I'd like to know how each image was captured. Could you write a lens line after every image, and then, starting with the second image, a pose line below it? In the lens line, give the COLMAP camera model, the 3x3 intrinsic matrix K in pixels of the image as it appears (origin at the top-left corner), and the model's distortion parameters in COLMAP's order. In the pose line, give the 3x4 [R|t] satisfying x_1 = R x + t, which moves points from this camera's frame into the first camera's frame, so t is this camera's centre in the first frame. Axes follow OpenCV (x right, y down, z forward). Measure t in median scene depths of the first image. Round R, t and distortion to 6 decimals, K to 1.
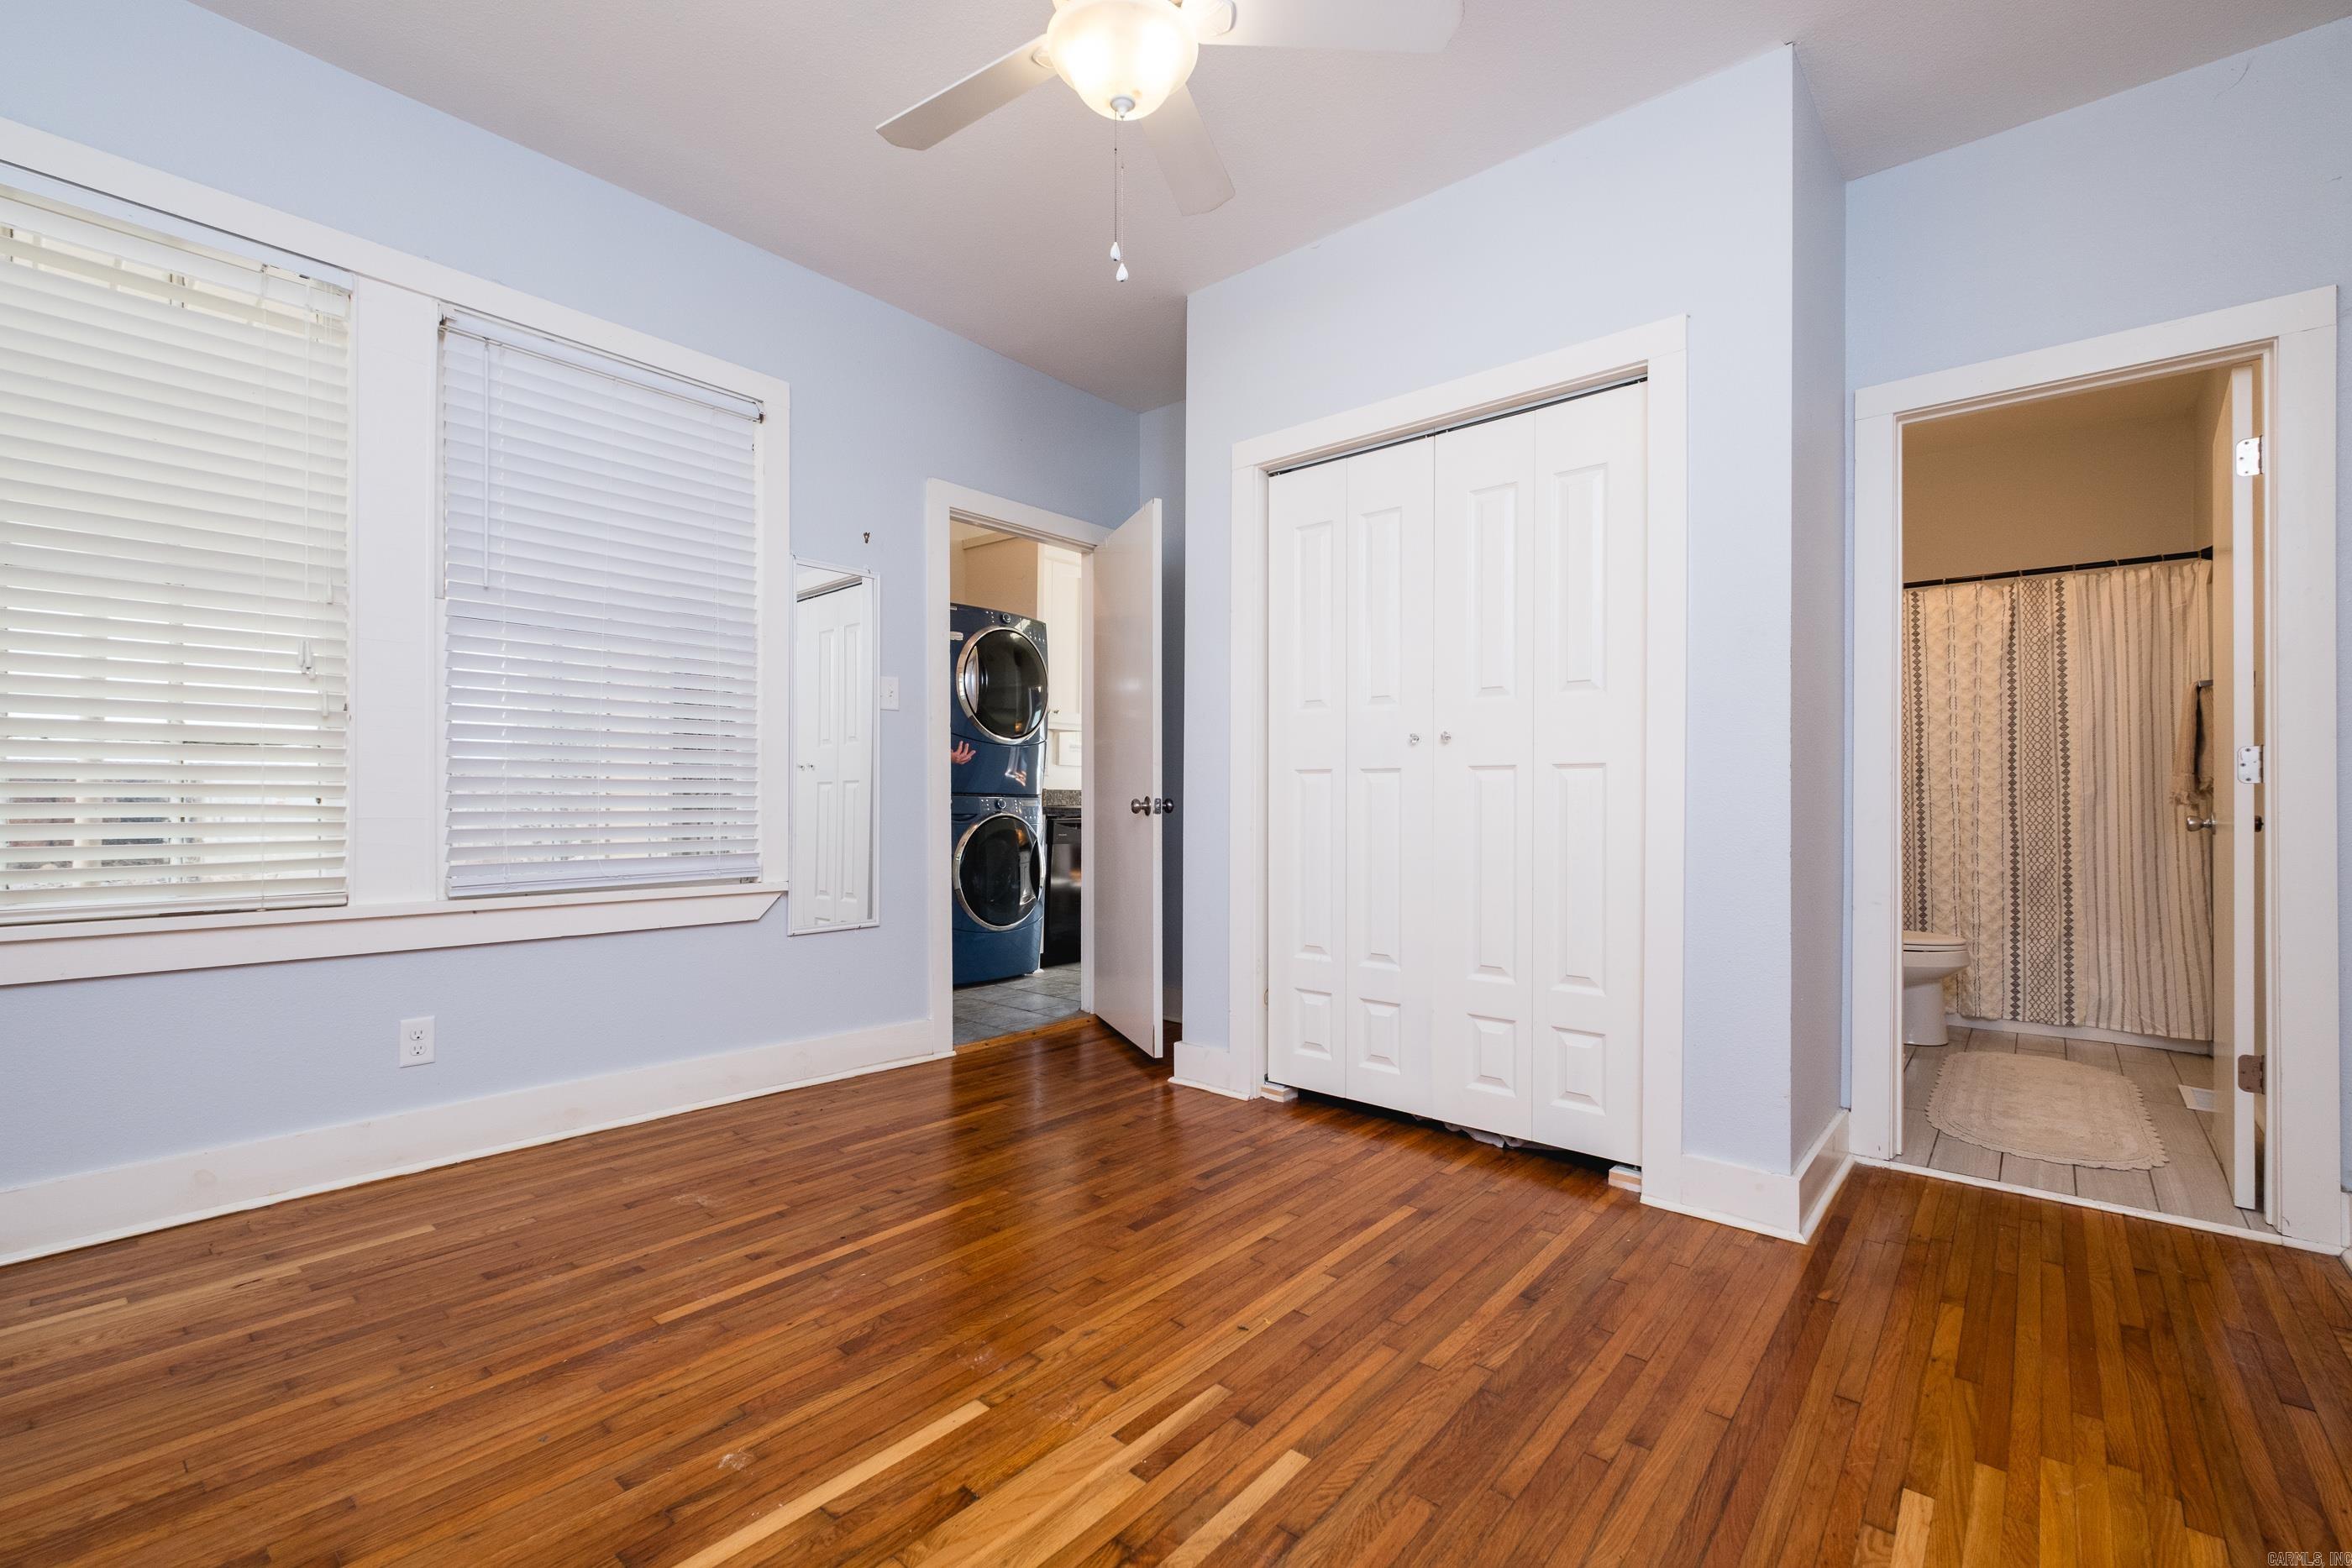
lens RADIAL K [[1021.7, 0, 1171.8], [0, 1021.7, 775.1], [0, 0, 1]] dist [0.007451, -0.007694]
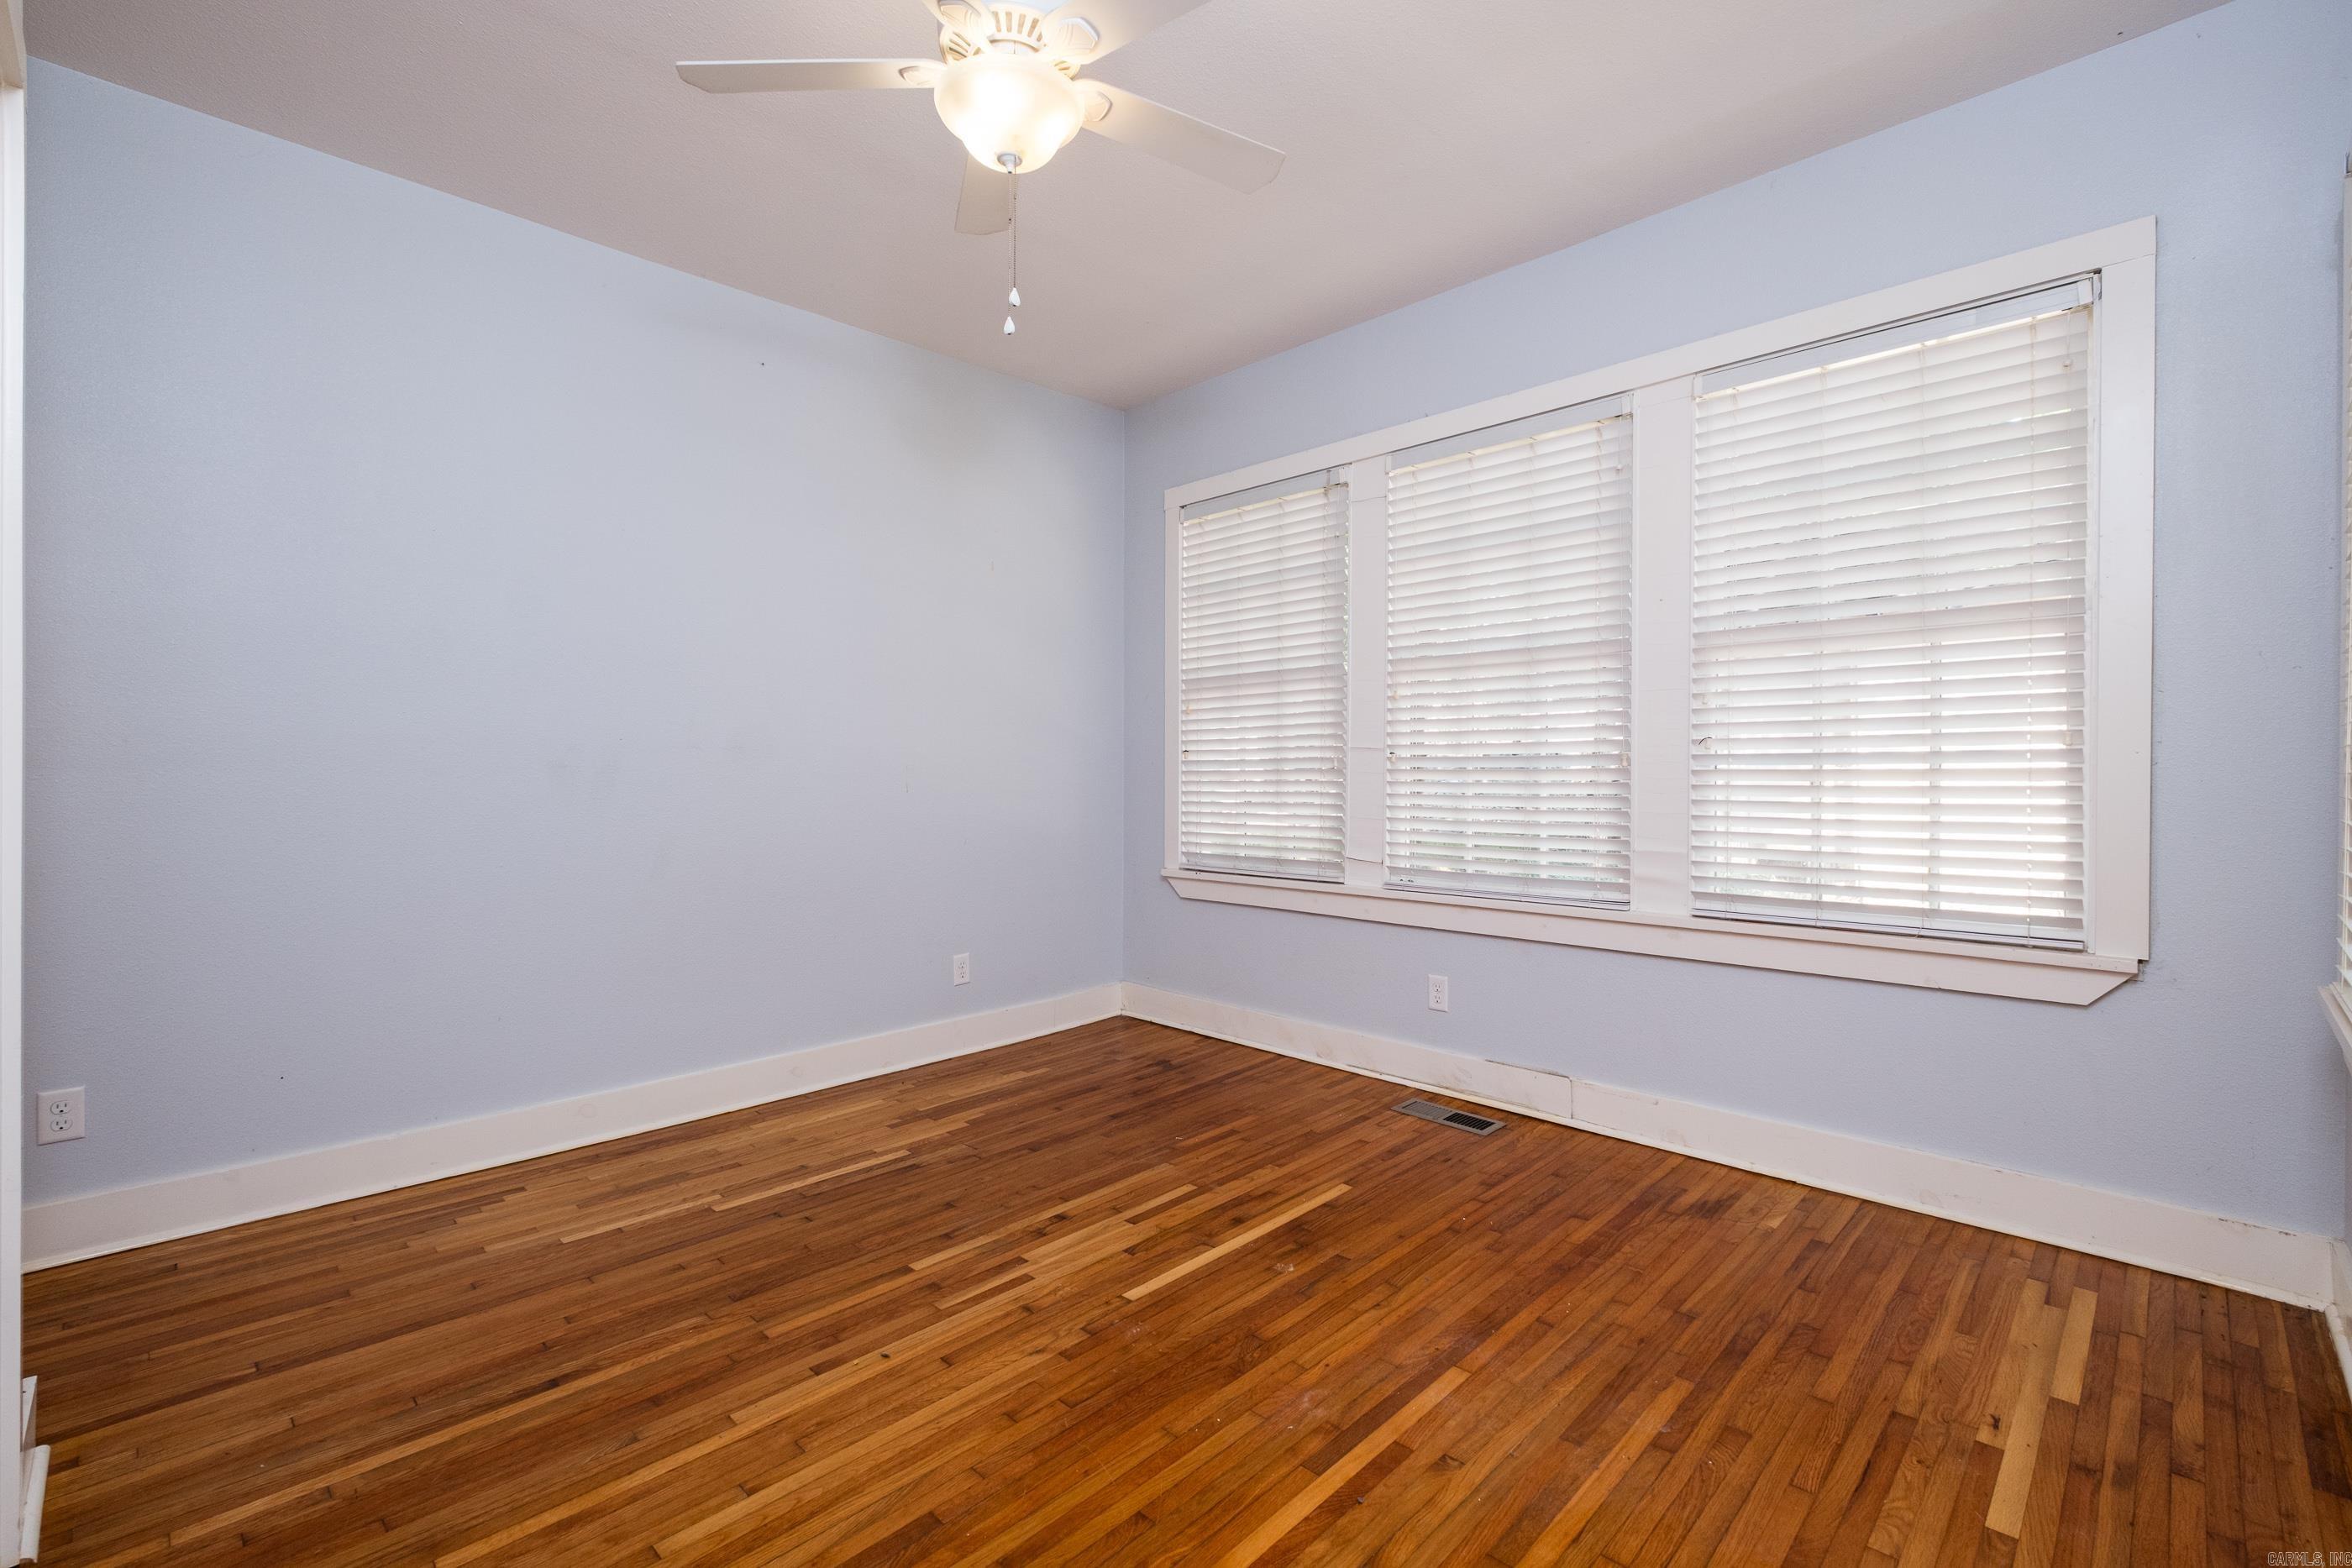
lens RADIAL K [[1021.7, 0, 1171.8], [0, 1021.7, 775.1], [0, 0, 1]] dist [0.007451, -0.007694]
pose [[-0.997784, -0.008227, 0.066029, -0.290228], [-0.009435, 0.999794, -0.017997, -0.028020], [-0.065867, -0.018580, -0.997655, 2.087396]]
